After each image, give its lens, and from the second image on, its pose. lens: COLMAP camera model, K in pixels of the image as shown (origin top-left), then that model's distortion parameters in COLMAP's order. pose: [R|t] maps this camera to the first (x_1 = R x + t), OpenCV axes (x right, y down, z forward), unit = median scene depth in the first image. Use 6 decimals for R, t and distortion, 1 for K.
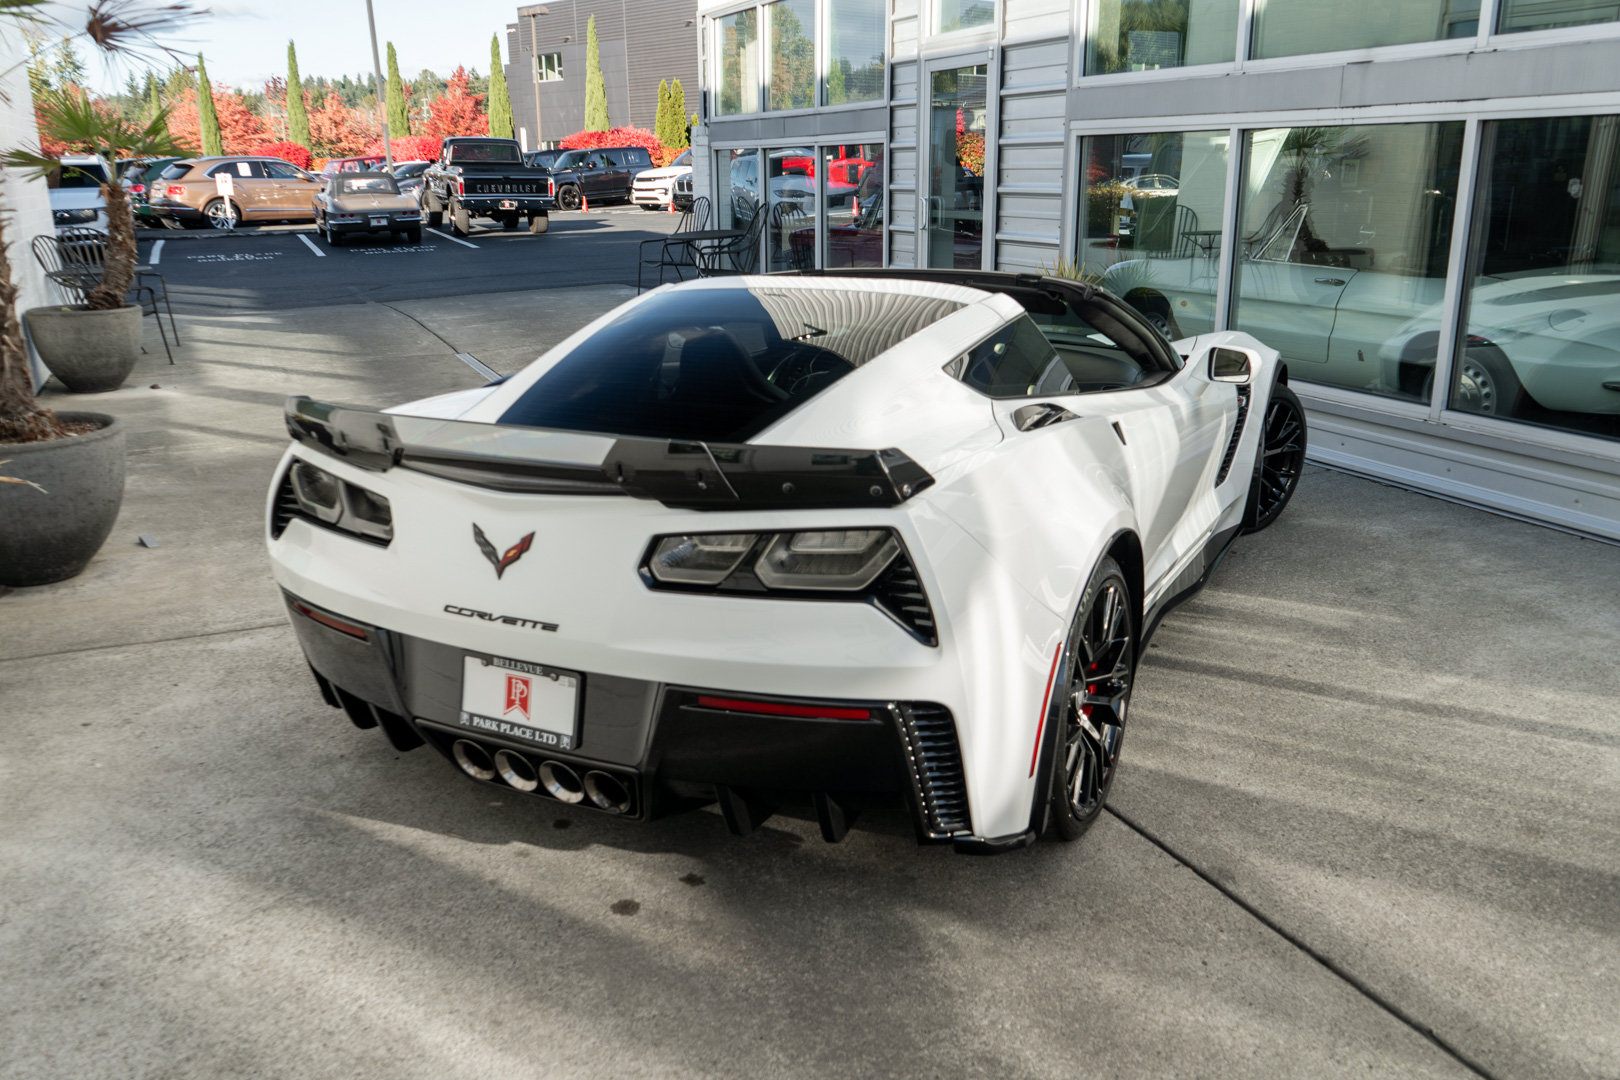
lens RADIAL K [[1289.6, 0, 809.5], [0, 1289.6, 560.5], [0, 0, 1]] dist [-0.008053, 0.000948]
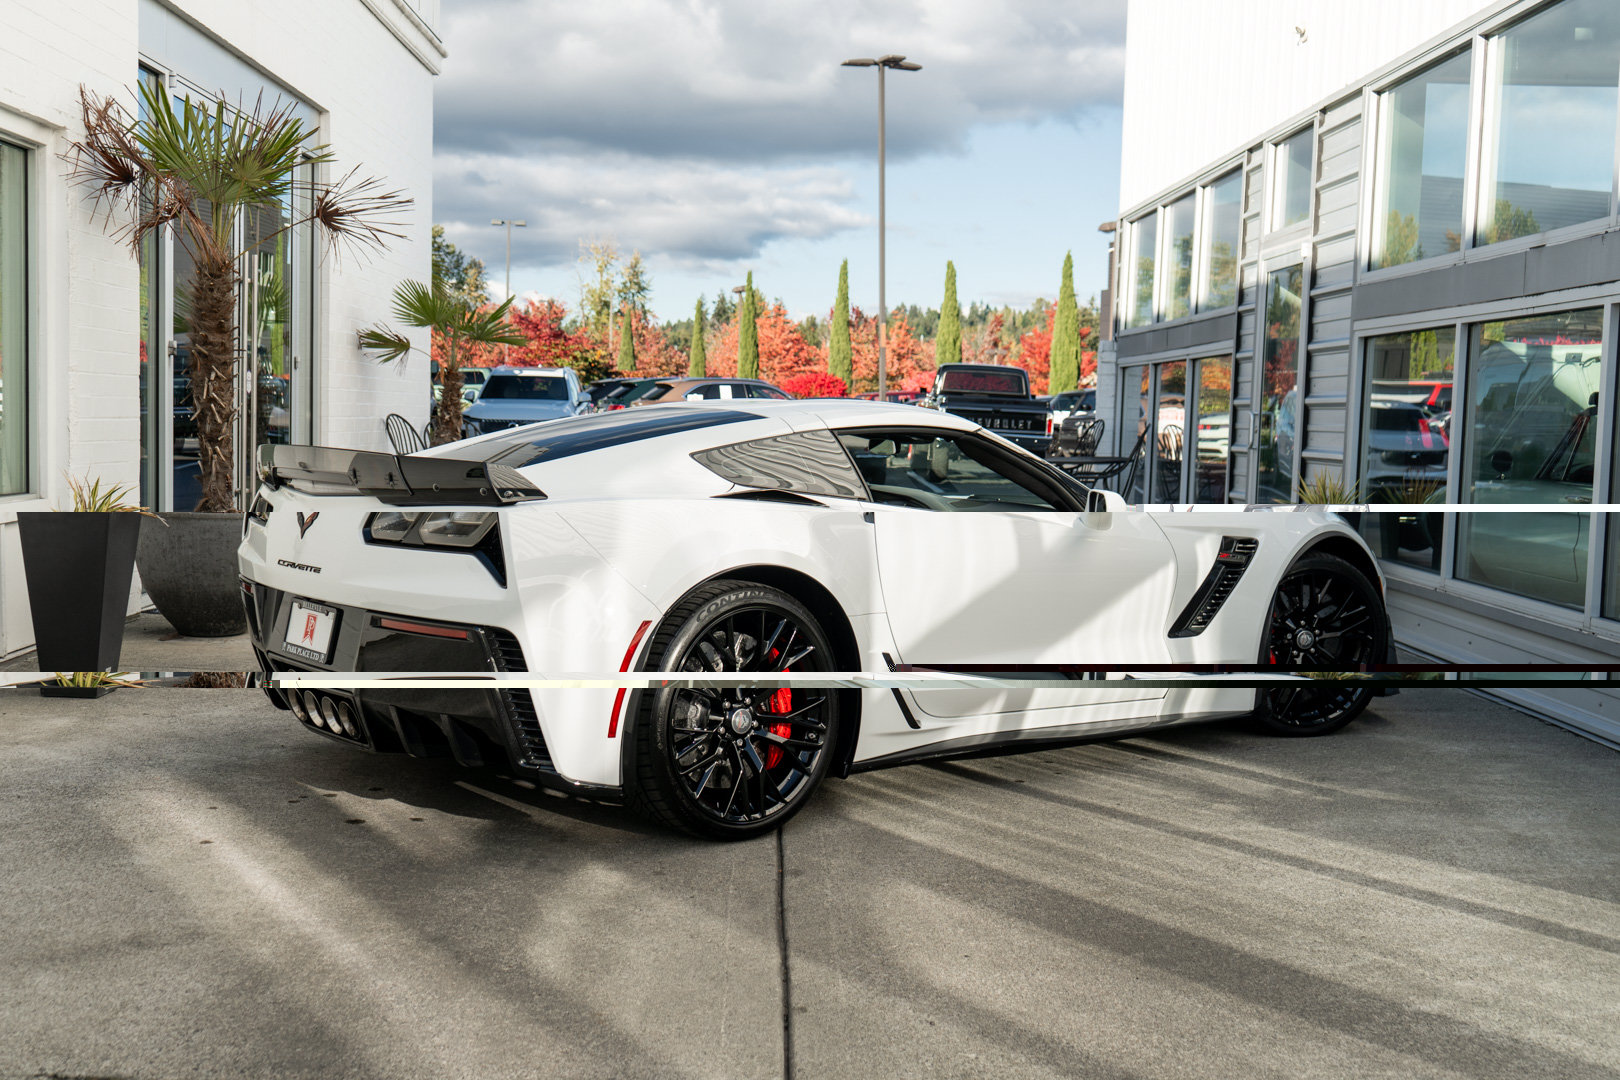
lens RADIAL K [[1806.7, 0, 809.4], [0, 1806.7, 569.1], [0, 0, 1]] dist [0.020227, 0.020308]
pose [[0.916115, 0.072164, -0.394367, 0.591582], [-0.155850, 0.970403, -0.184469, 0.172256], [0.369383, 0.230457, 0.900248, -0.330932]]
